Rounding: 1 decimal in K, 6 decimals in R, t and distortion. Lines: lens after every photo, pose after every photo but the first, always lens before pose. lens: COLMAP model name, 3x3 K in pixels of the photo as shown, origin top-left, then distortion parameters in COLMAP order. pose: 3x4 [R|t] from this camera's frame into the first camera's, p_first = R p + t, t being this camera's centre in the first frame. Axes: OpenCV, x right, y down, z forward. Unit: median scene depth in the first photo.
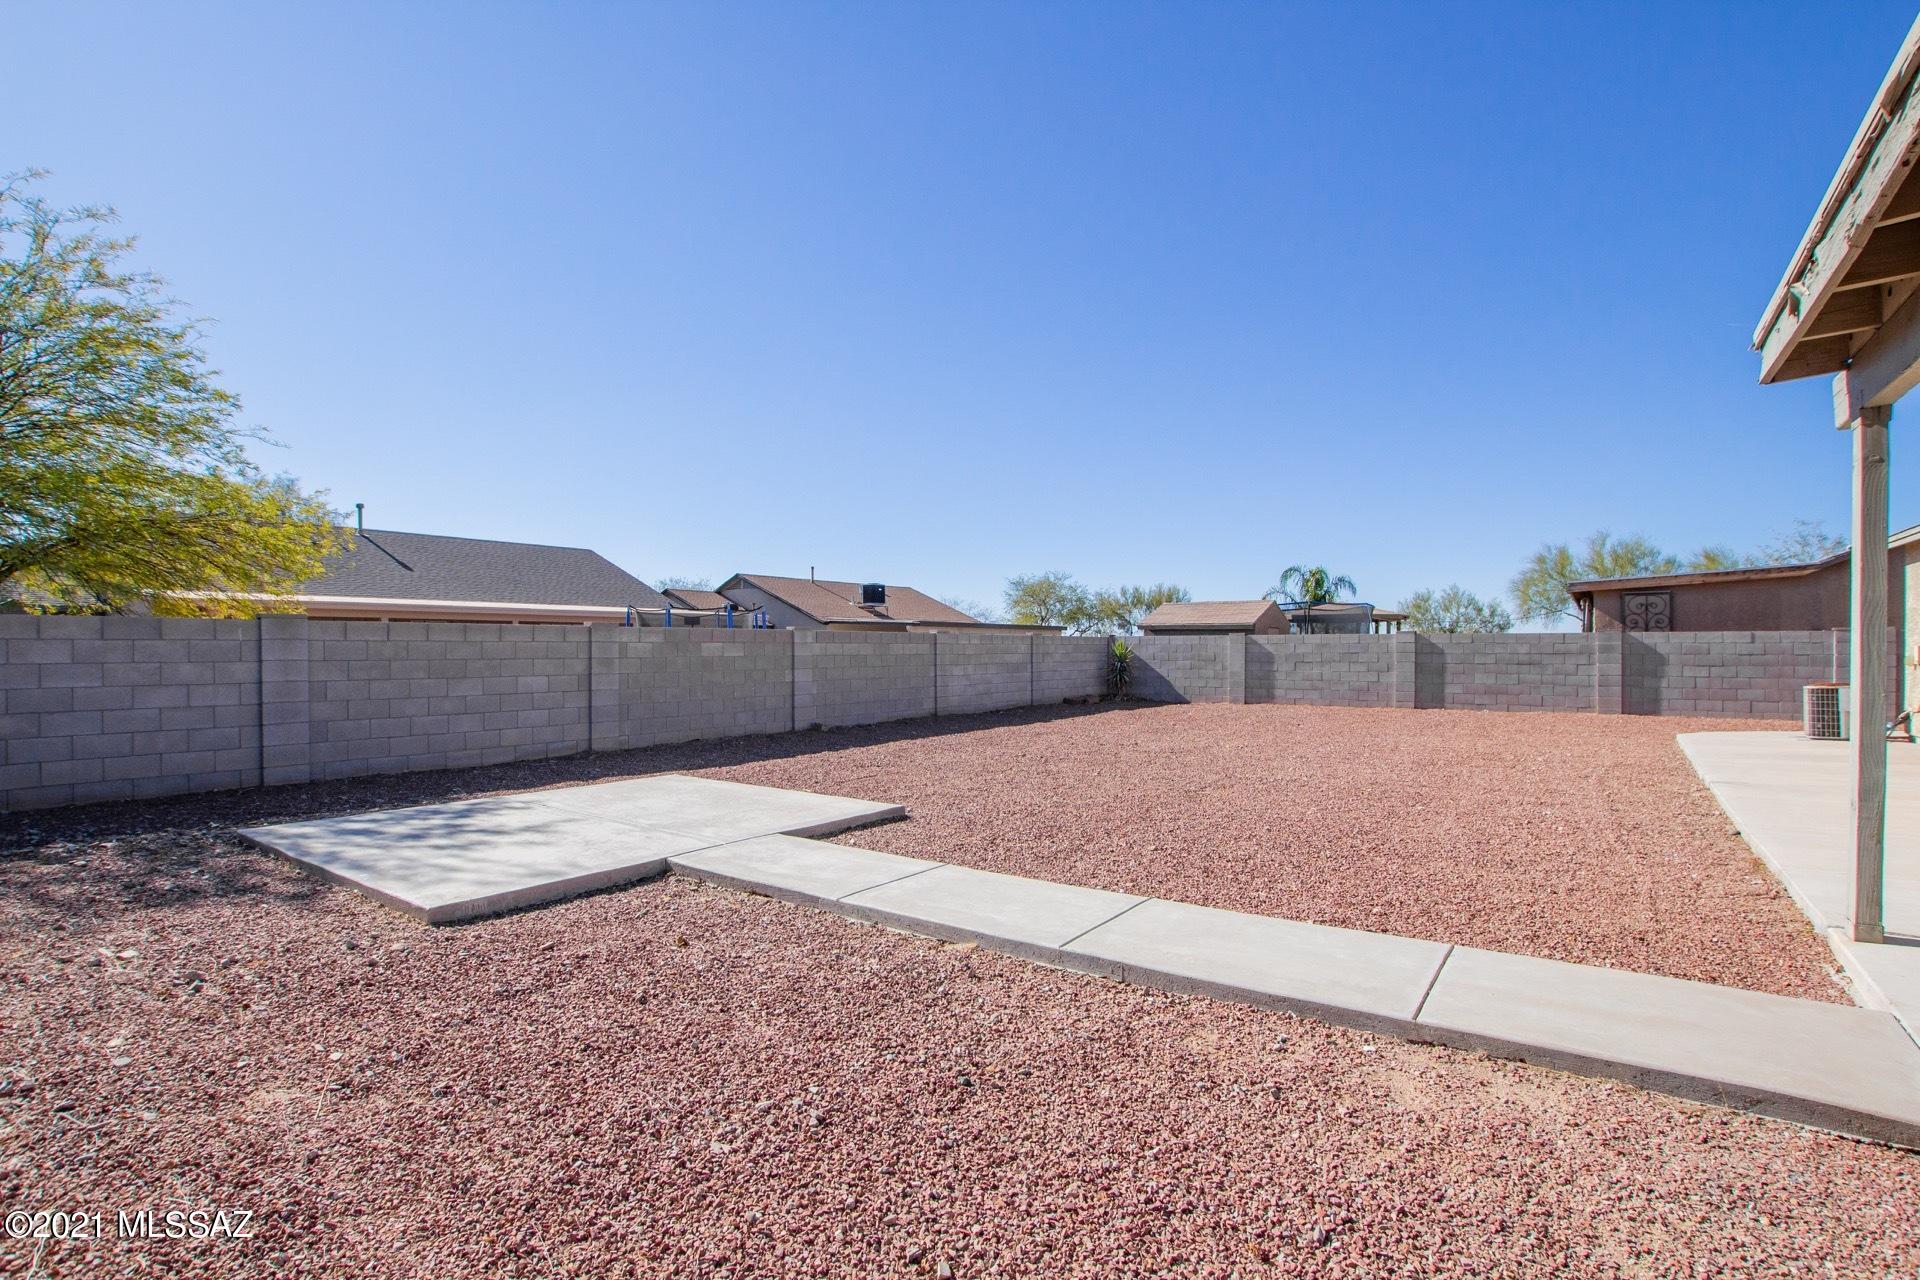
lens RADIAL K [[904.5, 0, 970.0], [0, 904.5, 647.7], [0, 0, 1]] dist [-0.009706, -0.000223]
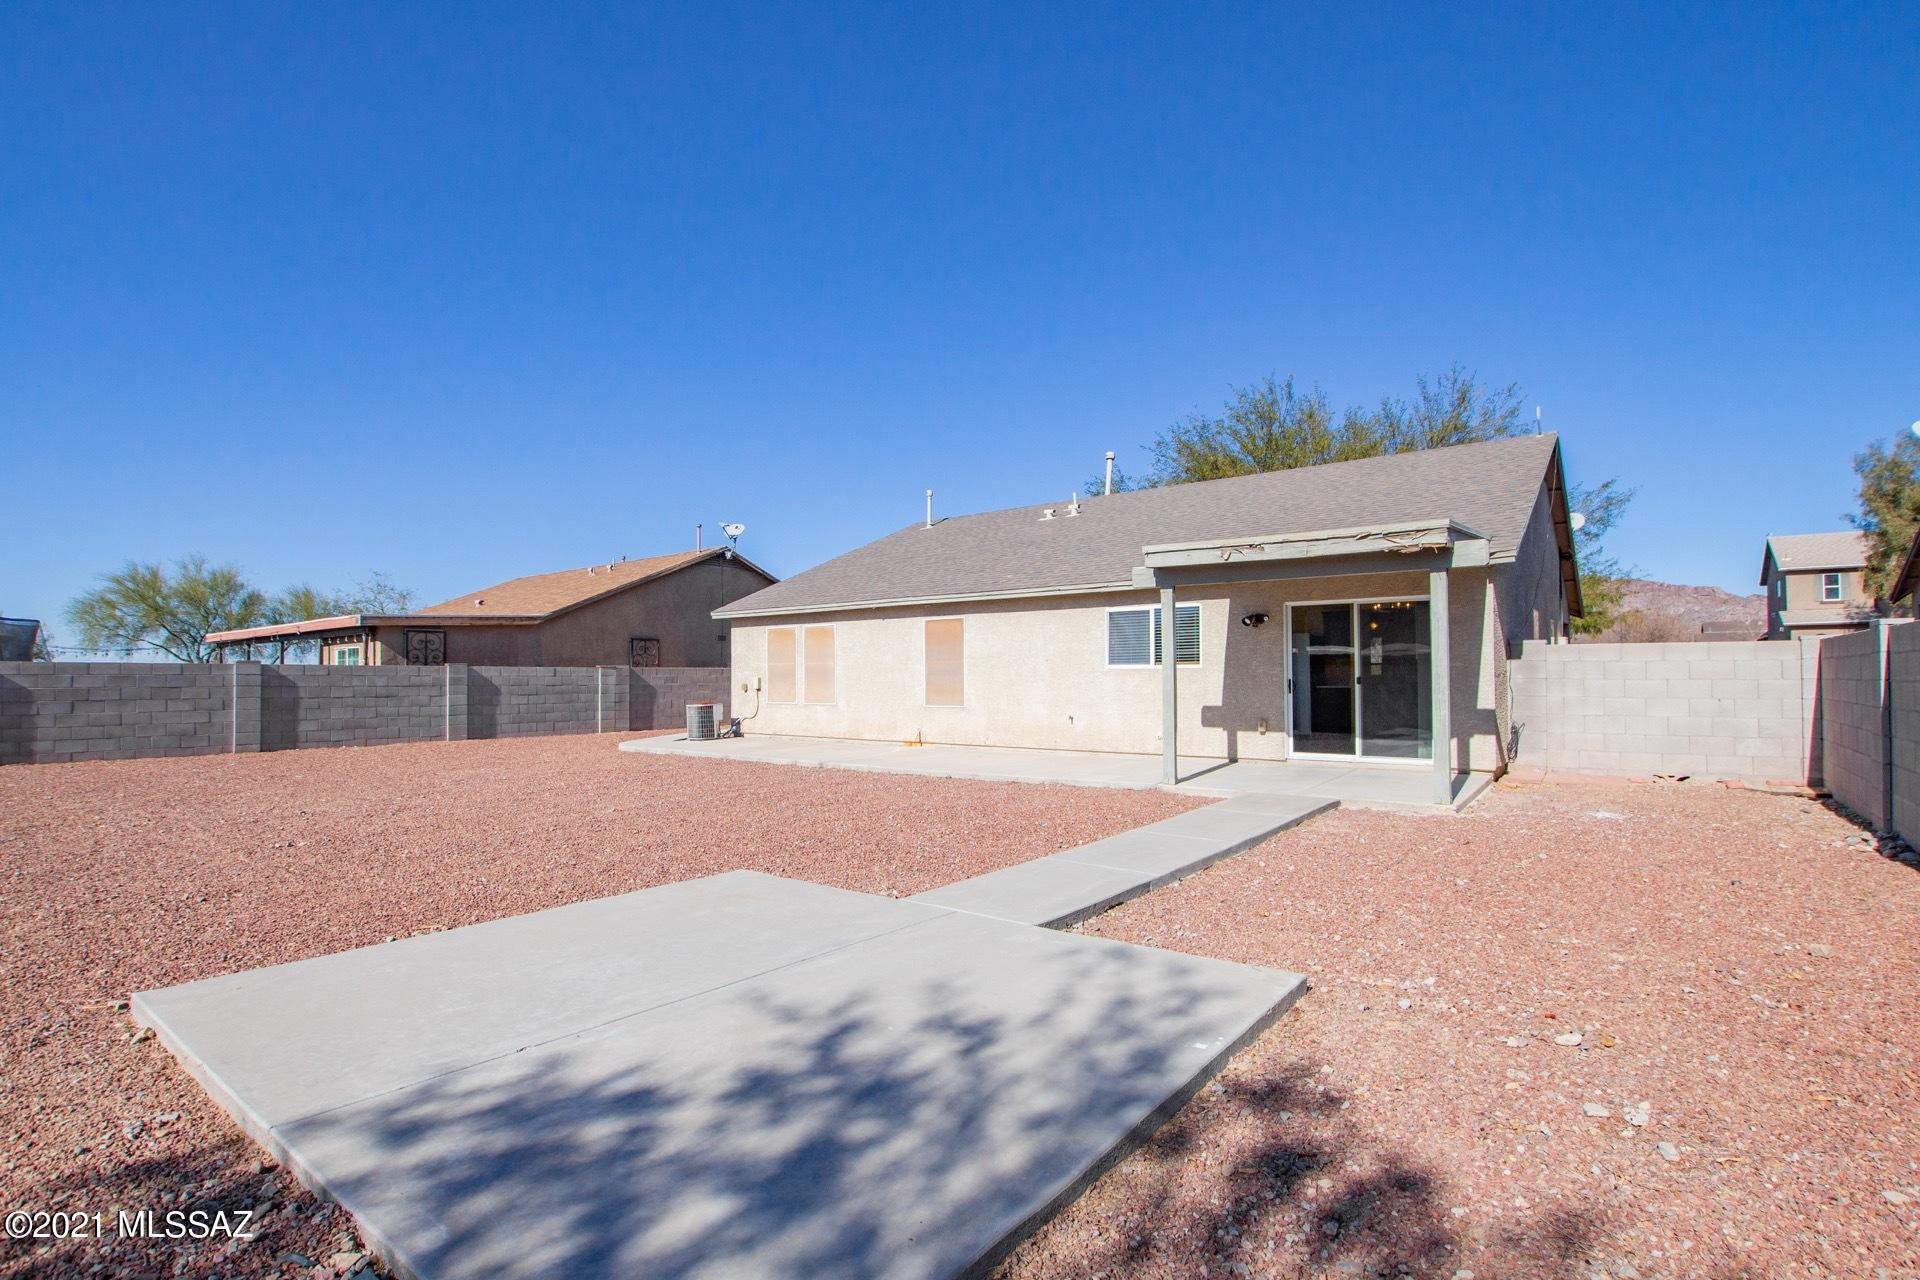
lens RADIAL K [[904.5, 0, 966.2], [0, 904.5, 650.5], [0, 0, 1]] dist [-0.009706, -0.000223]
pose [[0.047511, 0.033100, 0.998322, -0.333267], [0.003765, 0.999438, -0.033316, 0.002898], [-0.998864, 0.005342, 0.047360, 0.307157]]
